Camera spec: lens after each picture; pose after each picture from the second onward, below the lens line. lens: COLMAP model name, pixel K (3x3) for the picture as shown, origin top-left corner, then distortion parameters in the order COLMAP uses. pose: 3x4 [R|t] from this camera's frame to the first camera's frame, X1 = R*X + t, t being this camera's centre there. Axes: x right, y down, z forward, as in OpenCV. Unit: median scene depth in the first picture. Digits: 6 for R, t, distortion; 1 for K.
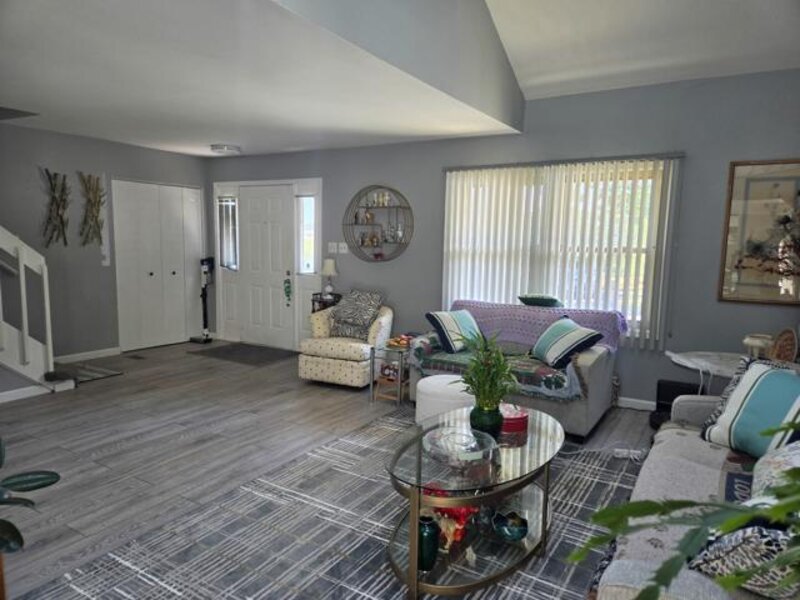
lens RADIAL K [[536.9, 0, 400.3], [0, 536.9, 313.3], [0, 0, 1]] dist [0.079302, -0.067368]
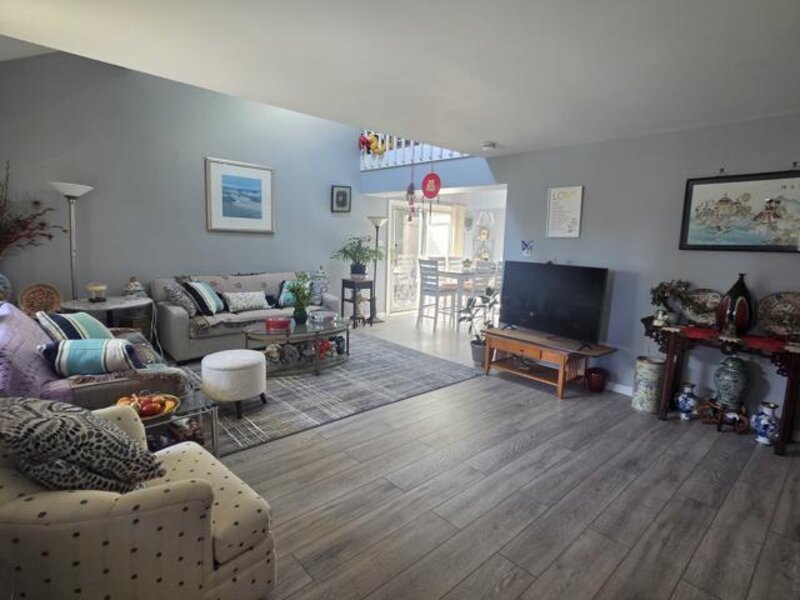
lens RADIAL K [[419.7, 0, 400.0], [0, 419.7, 300.0], [0, 0, 1]] dist [-0.000726, 0.000054]
pose [[-0.959100, -0.090971, 0.268053, -0.356926], [-0.012171, 0.959330, 0.282024, -0.180961], [-0.282807, 0.267227, -0.921200, 1.258568]]
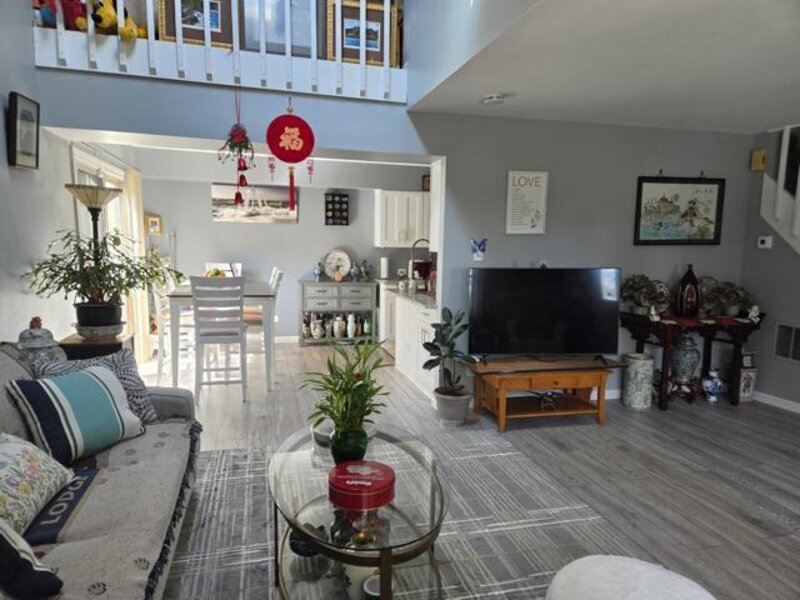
lens RADIAL K [[536.9, 0, 400.3], [0, 536.9, 313.3], [0, 0, 1]] dist [0.079302, -0.067368]
pose [[-0.688212, 0.068511, -0.722268, 0.366719], [-0.129641, 0.967896, 0.215338, -0.103873], [0.713833, 0.241834, -0.657235, 0.804685]]
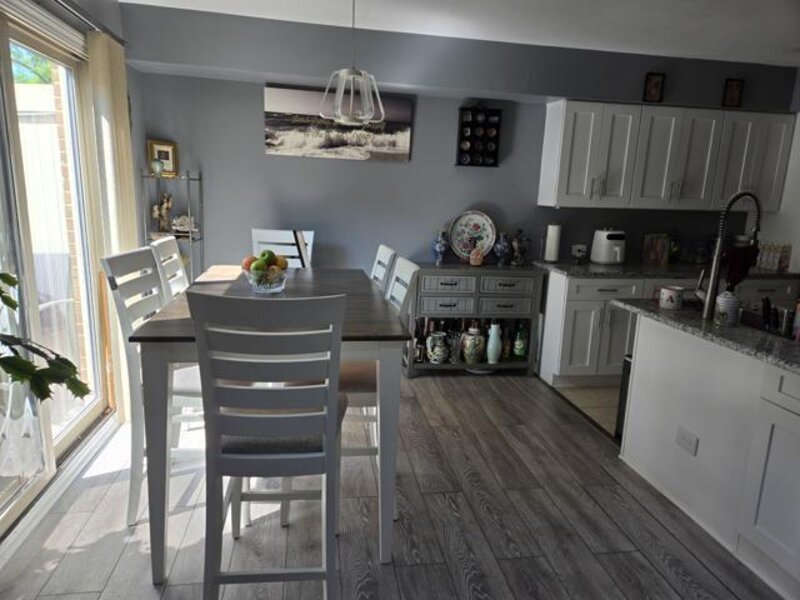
lens RADIAL K [[540.9, 0, 401.5], [0, 540.9, 303.9], [0, 0, 1]] dist [0.076026, -0.065467]
pose [[-0.755161, 0.083653, -0.650180, 0.063691], [-0.142525, 0.947148, 0.287398, -0.021932], [0.639859, 0.309699, -0.703326, 0.244775]]
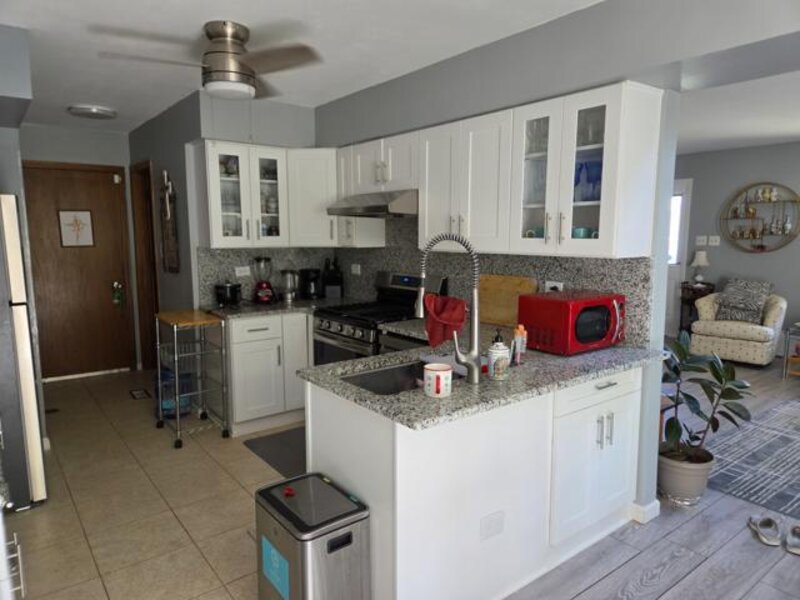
lens RADIAL K [[540.9, 0, 401.5], [0, 540.9, 303.9], [0, 0, 1]] dist [0.076026, -0.065467]
pose [[0.936812, 0.022415, -0.349114, -0.371653], [-0.026538, 0.999623, -0.007032, 0.037895], [0.348825, 0.015853, 0.937054, -0.325949]]
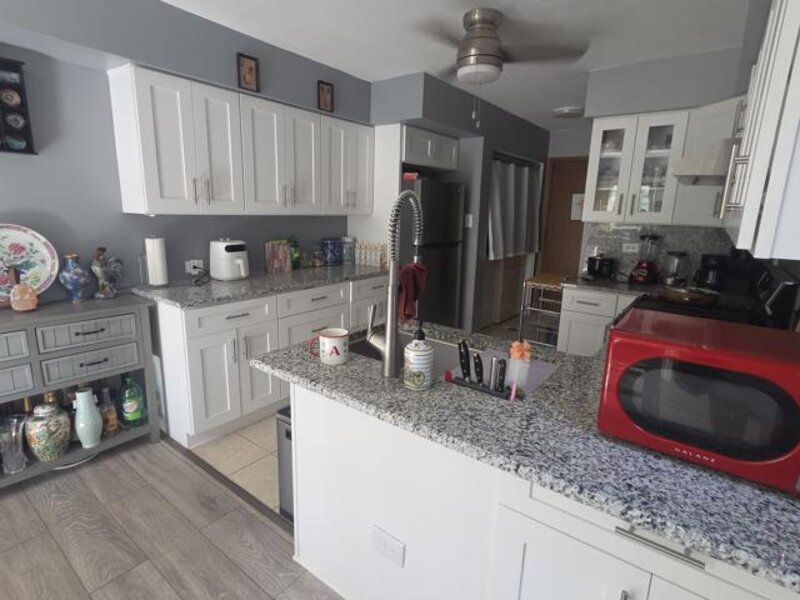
lens RADIAL K [[419.7, 0, 400.0], [0, 419.7, 300.0], [0, 0, 1]] dist [-0.000726, 0.000054]
pose [[-0.105011, 0.185931, -0.976935, -0.214968], [-0.166040, 0.965299, 0.201564, -0.006129], [0.980512, 0.183377, -0.070495, 0.094055]]
